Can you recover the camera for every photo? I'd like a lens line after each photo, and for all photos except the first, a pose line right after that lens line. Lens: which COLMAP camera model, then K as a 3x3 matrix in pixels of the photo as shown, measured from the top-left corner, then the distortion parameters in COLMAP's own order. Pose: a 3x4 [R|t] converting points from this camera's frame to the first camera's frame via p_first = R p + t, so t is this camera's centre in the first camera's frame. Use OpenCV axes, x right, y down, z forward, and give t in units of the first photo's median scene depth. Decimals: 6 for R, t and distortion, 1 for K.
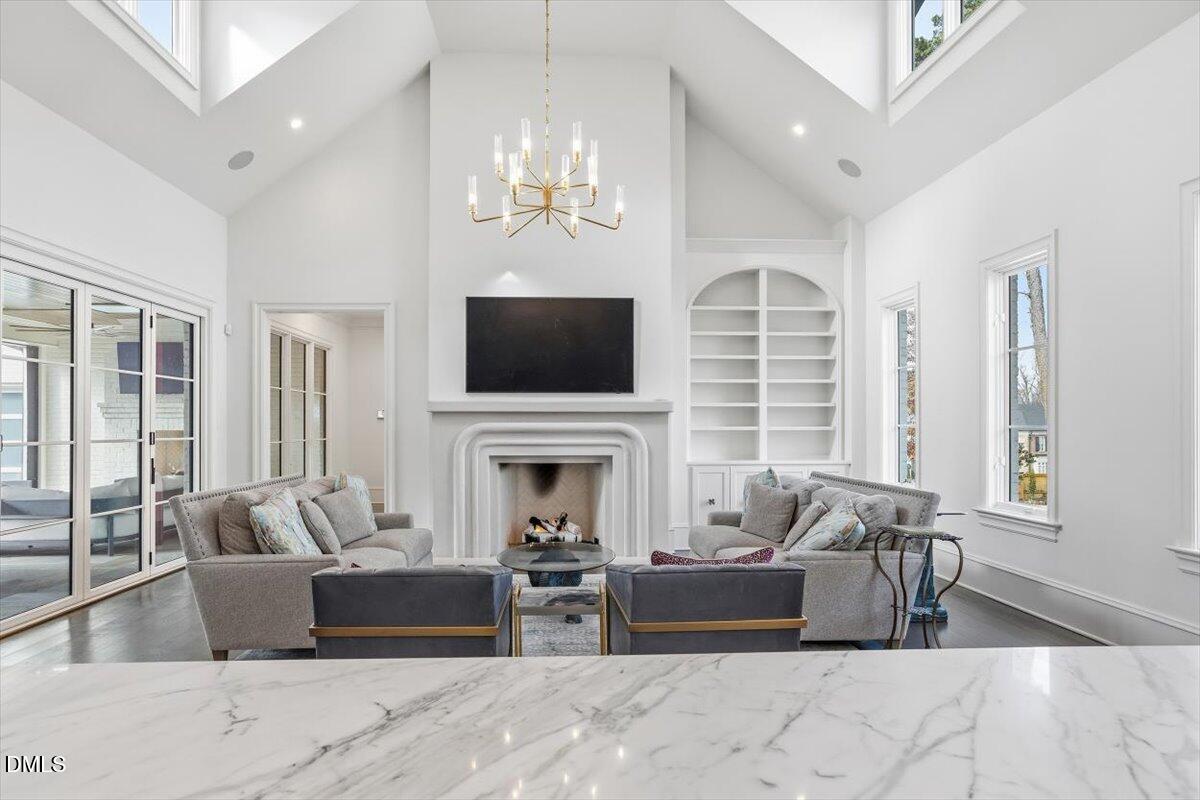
lens RADIAL K [[607.8, 0, 598.1], [0, 607.8, 408.8], [0, 0, 1]] dist [0.010654, 0.004710]
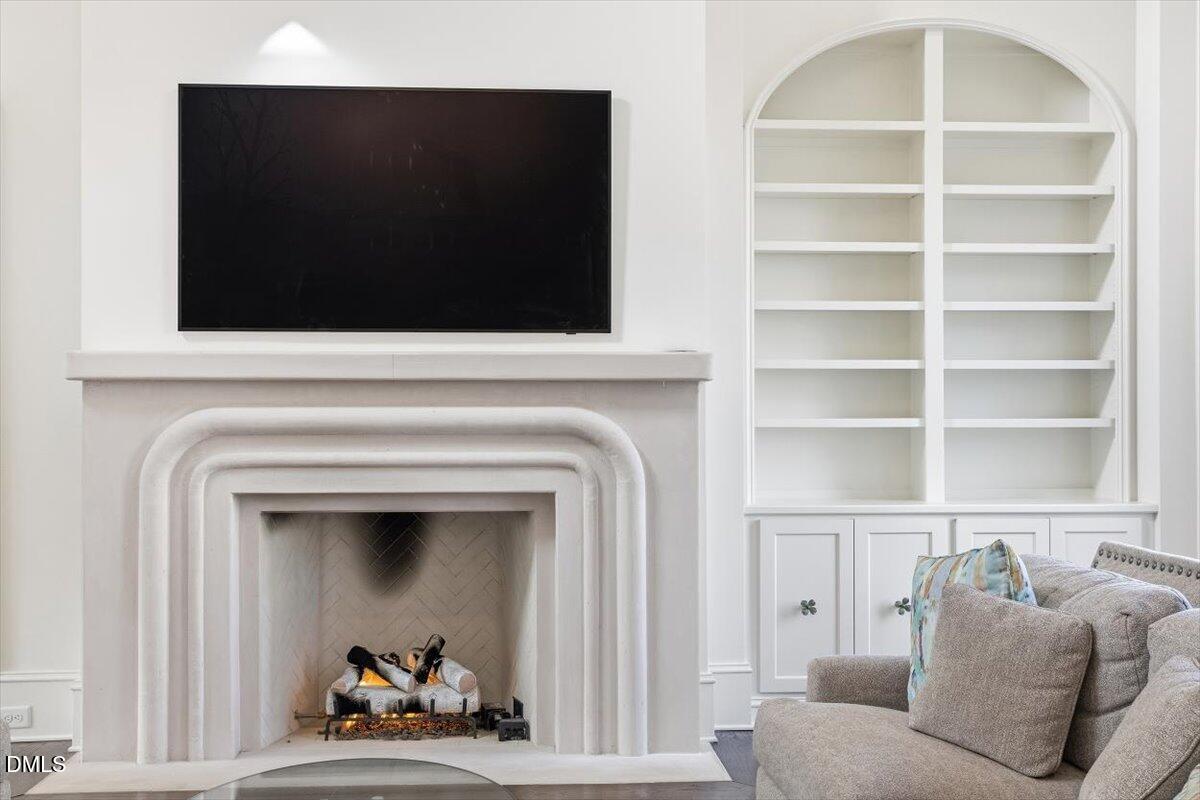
lens RADIAL K [[1041.8, 0, 602.8], [0, 1041.8, 388.7], [0, 0, 1]] dist [0.018973, 0.026832]
pose [[0.999899, 0.000157, 0.014202, 0.043369], [-0.000106, 0.999994, -0.003548, 0.012545], [-0.014202, 0.003546, 0.999893, 0.322946]]
